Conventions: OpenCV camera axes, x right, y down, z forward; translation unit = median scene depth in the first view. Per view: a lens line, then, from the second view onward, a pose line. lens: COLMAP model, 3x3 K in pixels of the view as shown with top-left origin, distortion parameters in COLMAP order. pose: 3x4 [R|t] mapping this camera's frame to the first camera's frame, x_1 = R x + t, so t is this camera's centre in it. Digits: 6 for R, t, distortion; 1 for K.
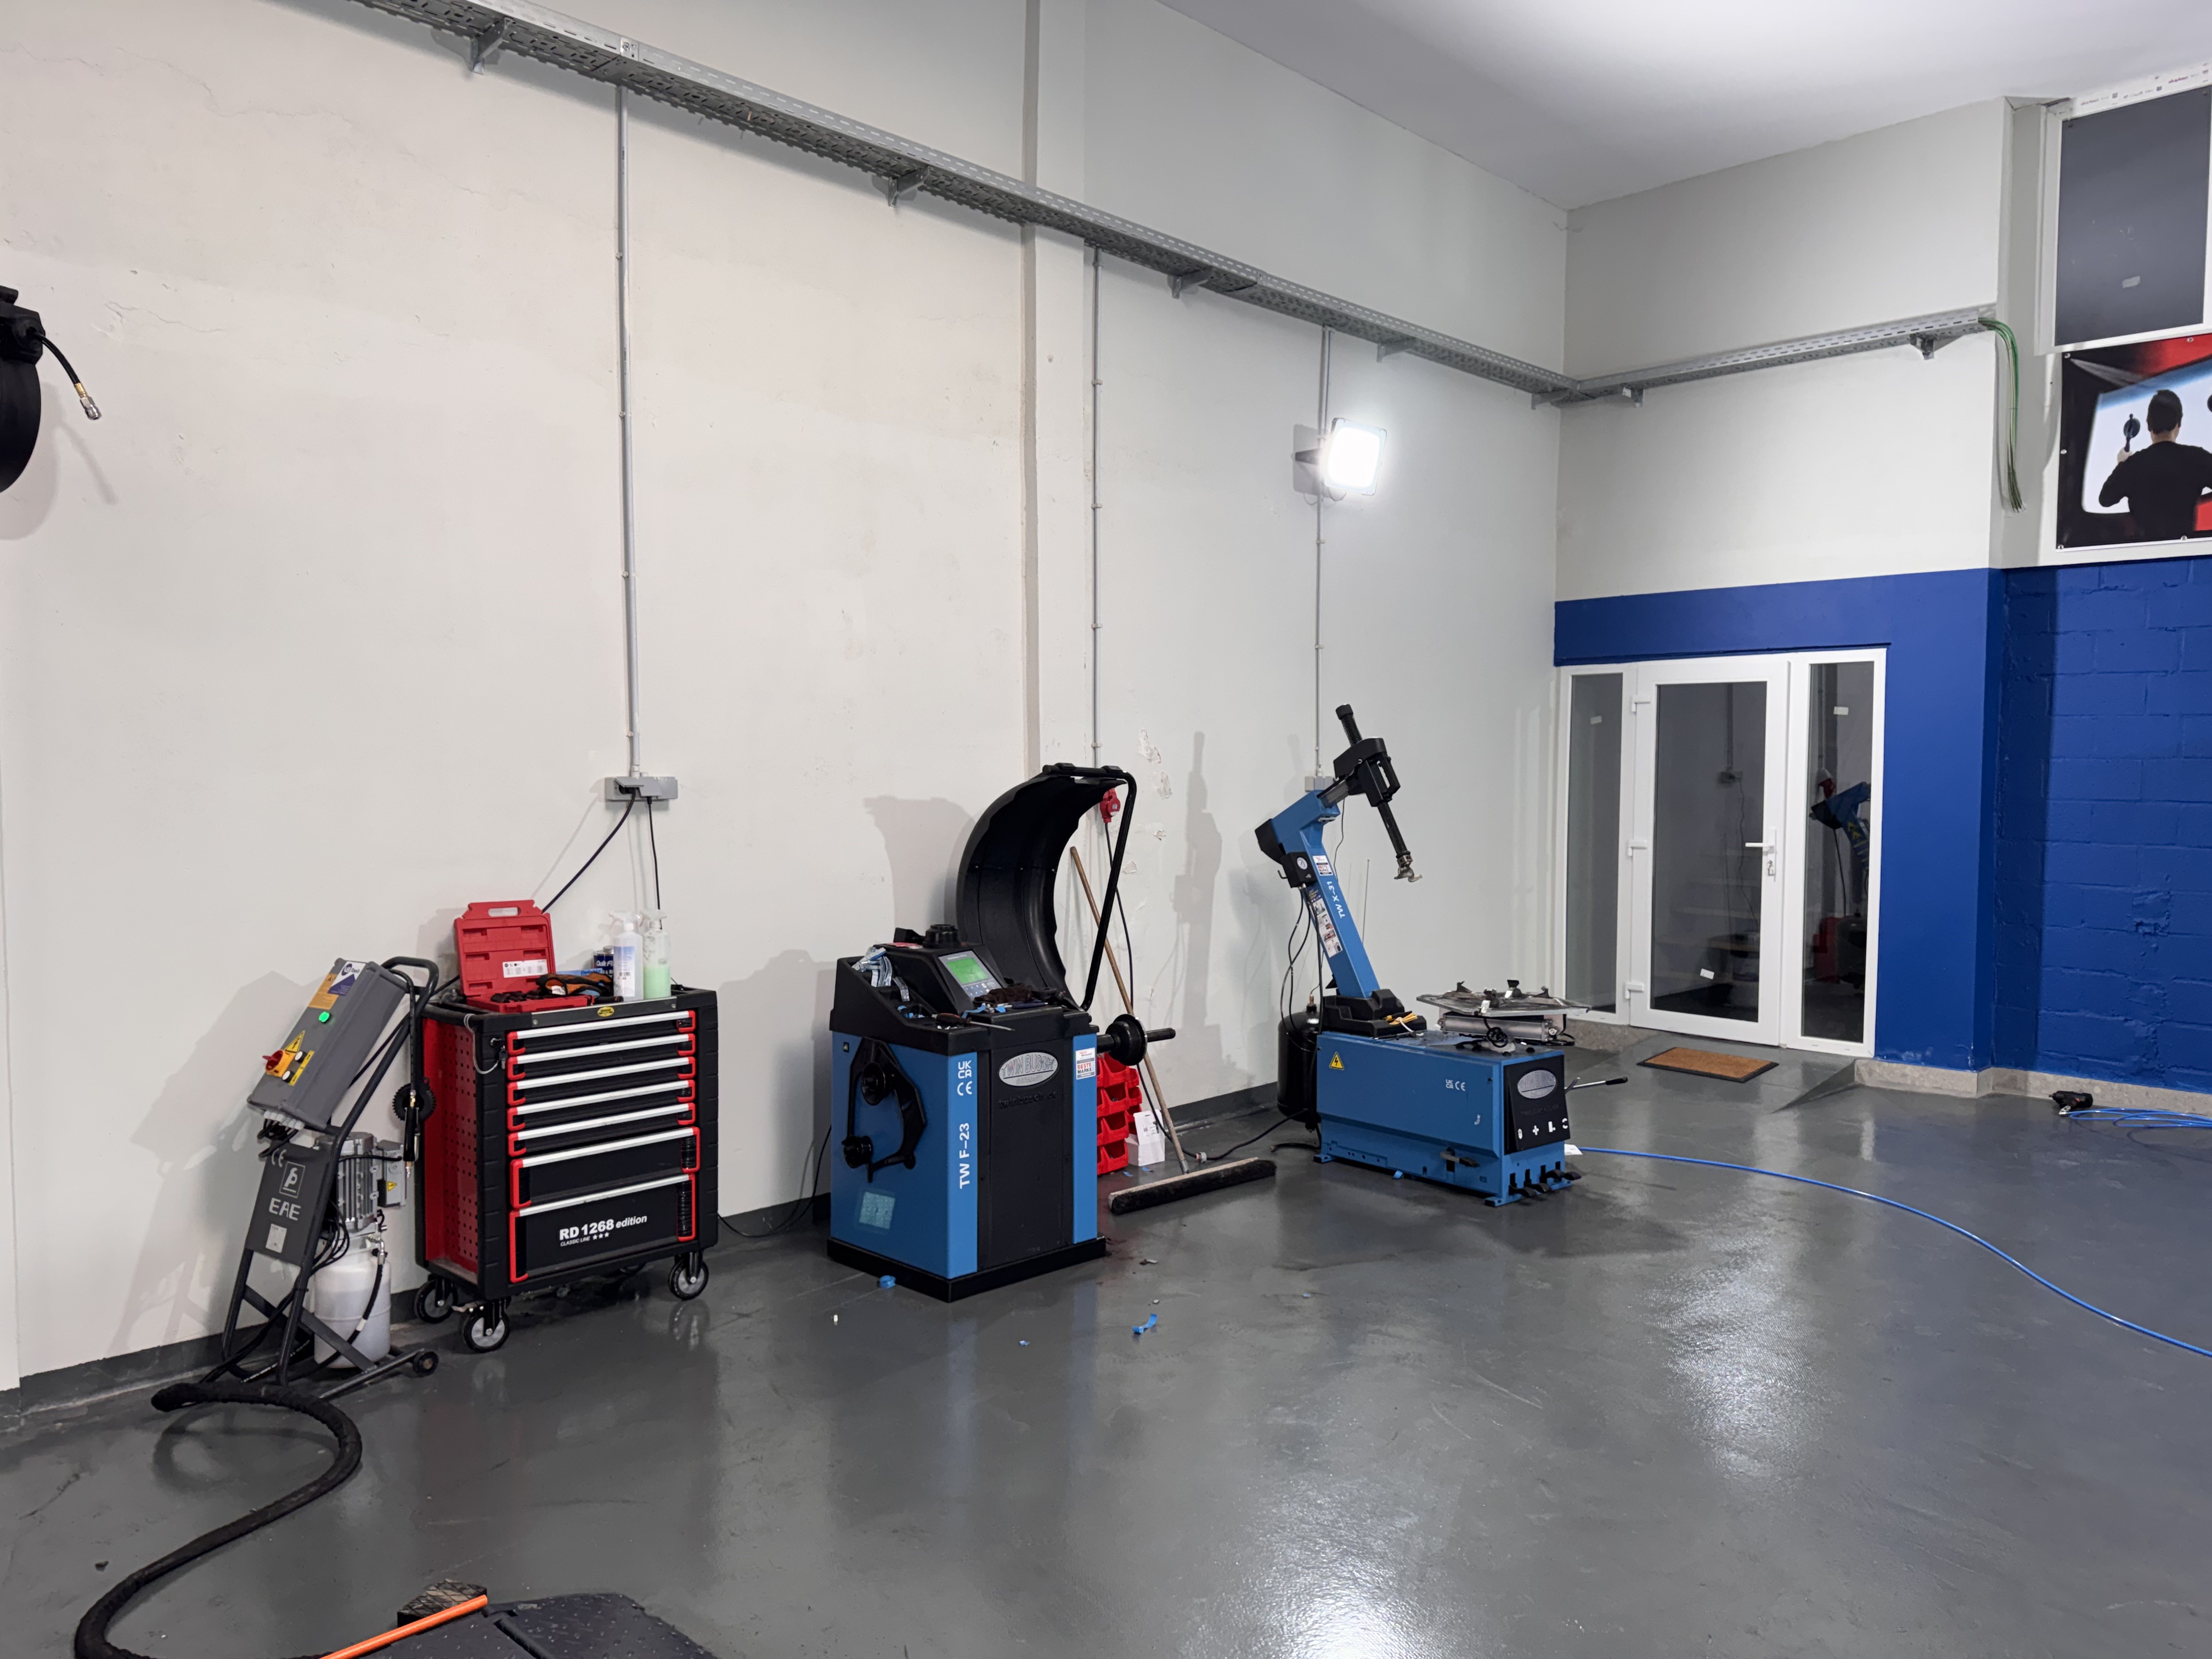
lens RADIAL K [[1551.0, 0, 1148.0], [0, 1551.0, 827.8], [0, 0, 1]] dist [0.032072, -0.026215]
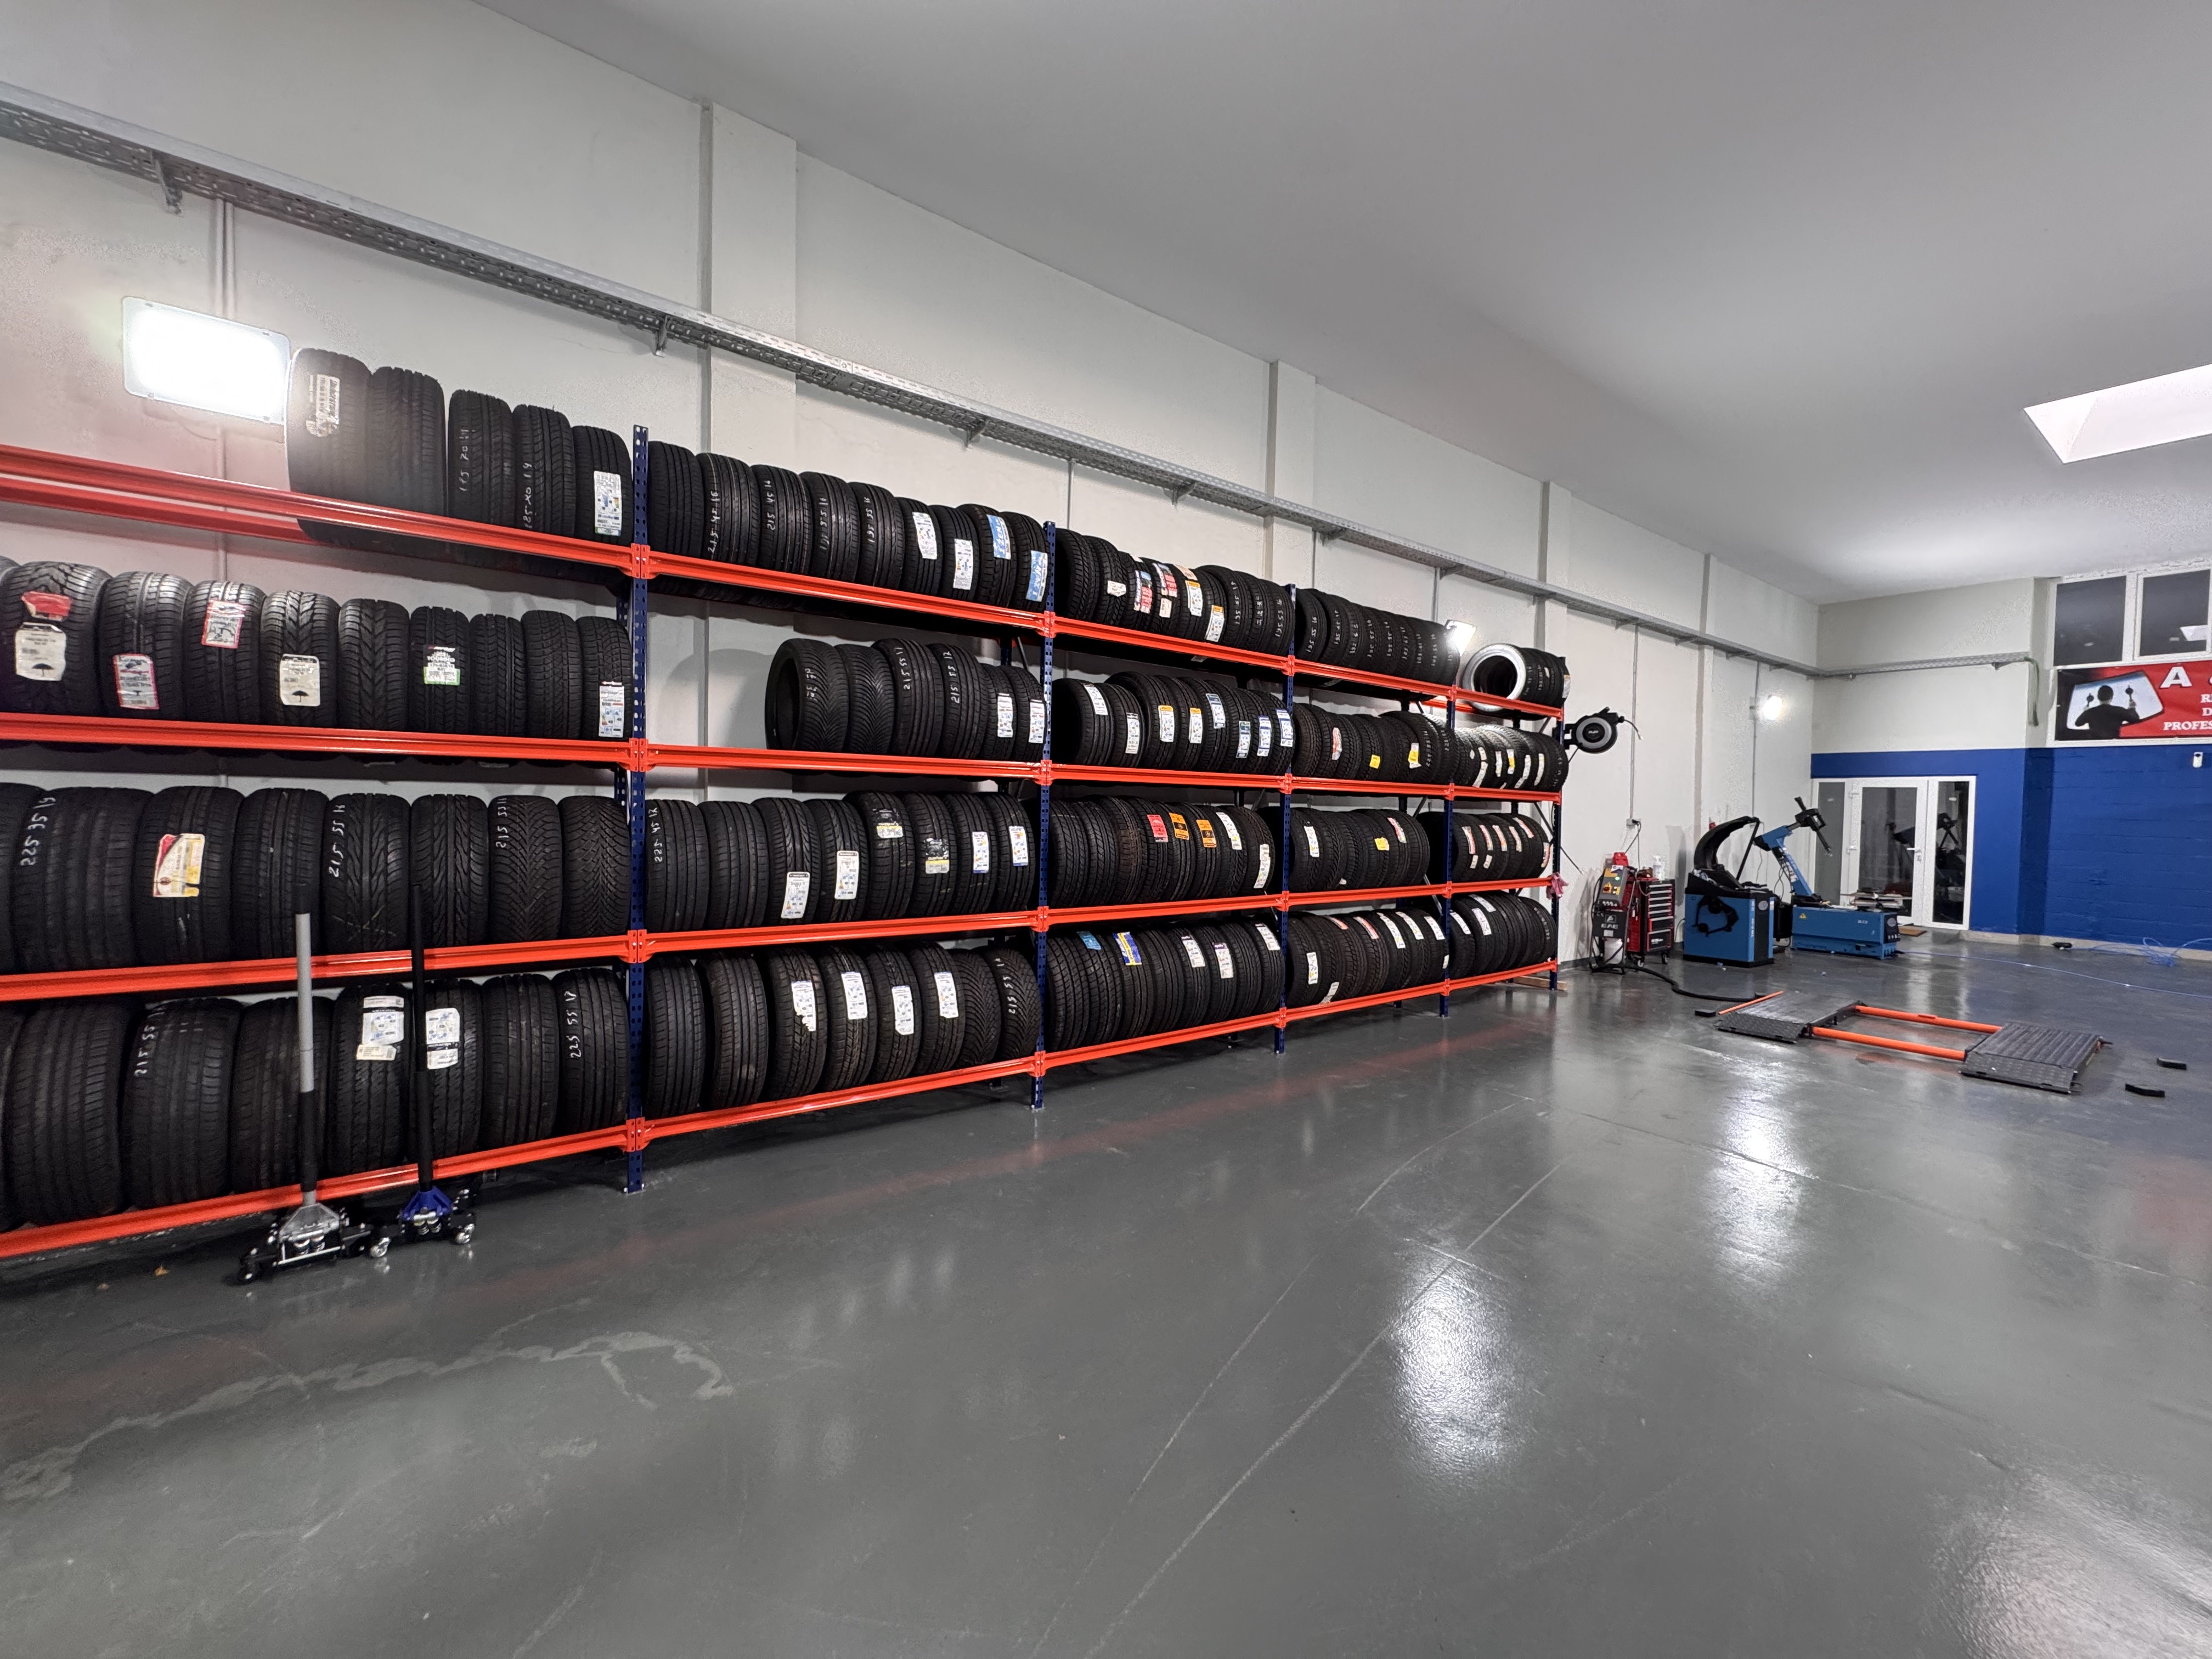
lens RADIAL K [[893.5, 0, 1111.0], [0, 893.5, 821.3], [0, 0, 1]] dist [-0.001118, 0.001050]
pose [[0.986515, 0.018257, -0.162652, -0.773256], [-0.021566, 0.999594, -0.018602, 0.023334], [0.162246, 0.021859, 0.986508, -0.783367]]
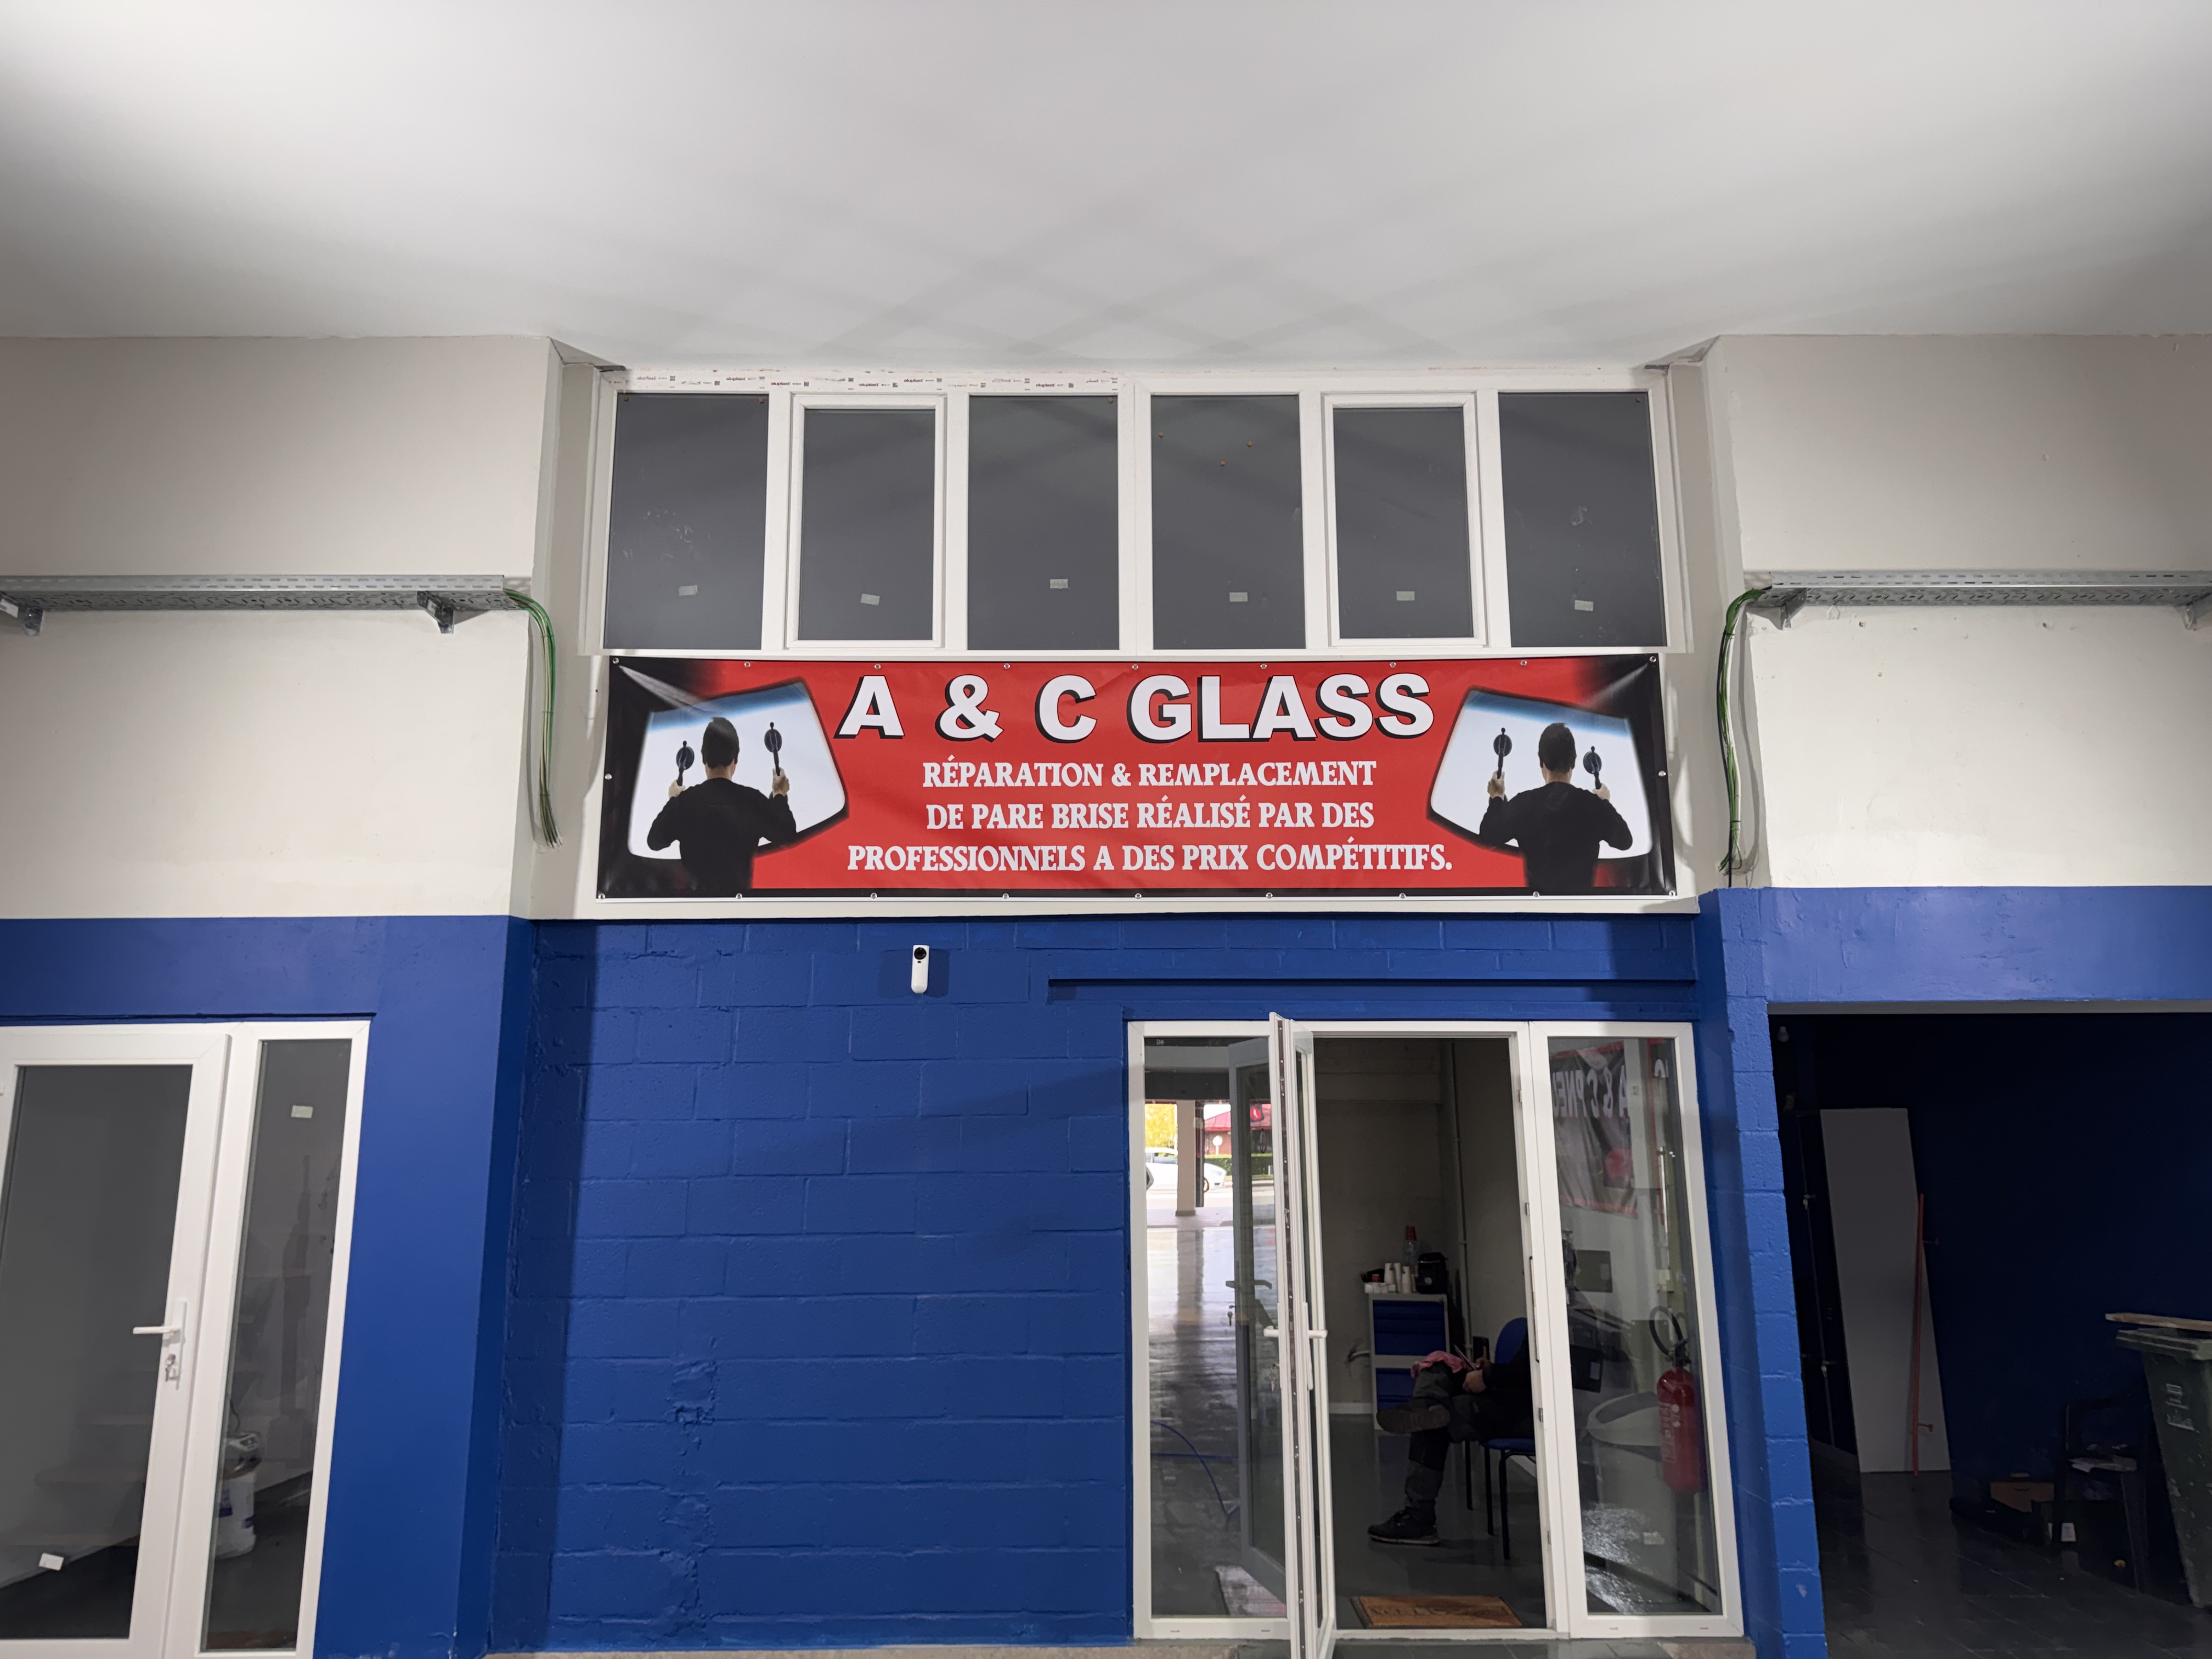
lens RADIAL K [[1551.0, 0, 1120.3], [0, 1551.0, 838.6], [0, 0, 1]] dist [0.032072, -0.026215]
pose [[0.728804, 0.127830, 0.672684, 0.252178], [0.045045, 0.971340, -0.233386, -0.017992], [-0.683239, 0.200394, 0.702159, 0.286375]]
